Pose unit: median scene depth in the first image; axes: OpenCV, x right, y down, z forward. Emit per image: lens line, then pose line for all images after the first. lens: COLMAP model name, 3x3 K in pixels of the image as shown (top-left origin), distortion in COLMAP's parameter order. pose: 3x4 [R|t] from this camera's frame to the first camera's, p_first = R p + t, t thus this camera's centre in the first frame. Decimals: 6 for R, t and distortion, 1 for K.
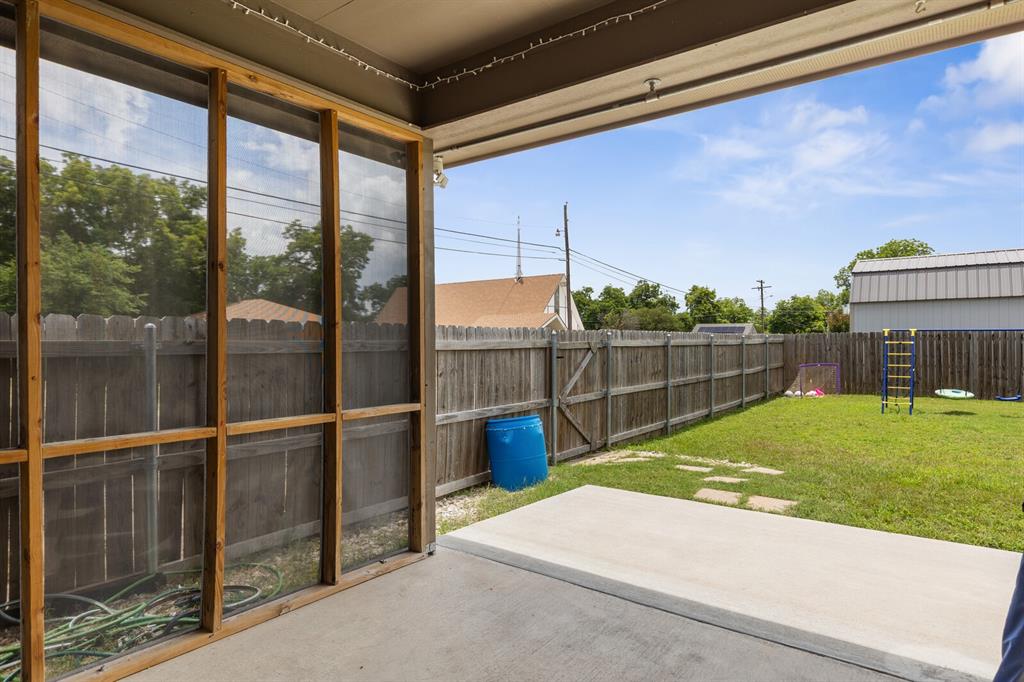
lens RADIAL K [[598.8, 0, 513.0], [0, 598.8, 341.5], [0, 0, 1]] dist [0.009353, 0.001779]
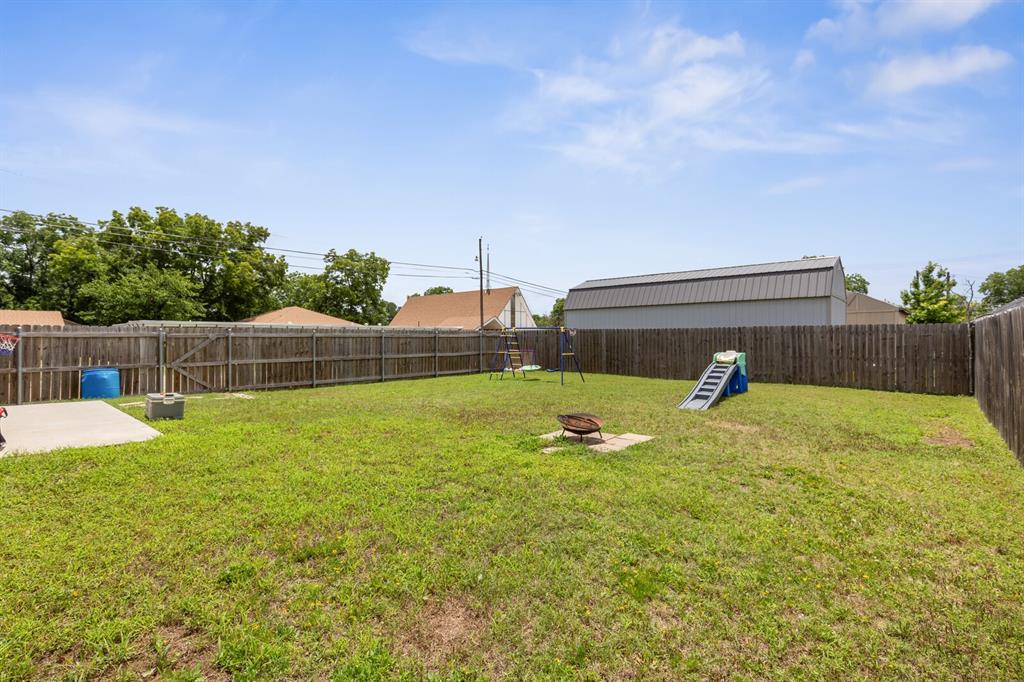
lens RADIAL K [[464.3, 0, 512.9], [0, 464.3, 337.1], [0, 0, 1]] dist [0.007986, -0.001477]
pose [[0.997333, 0.000422, -0.072979, 0.213337], [-0.000456, 1.000000, -0.000452, 0.001845], [0.072979, 0.000484, 0.997333, -0.067119]]
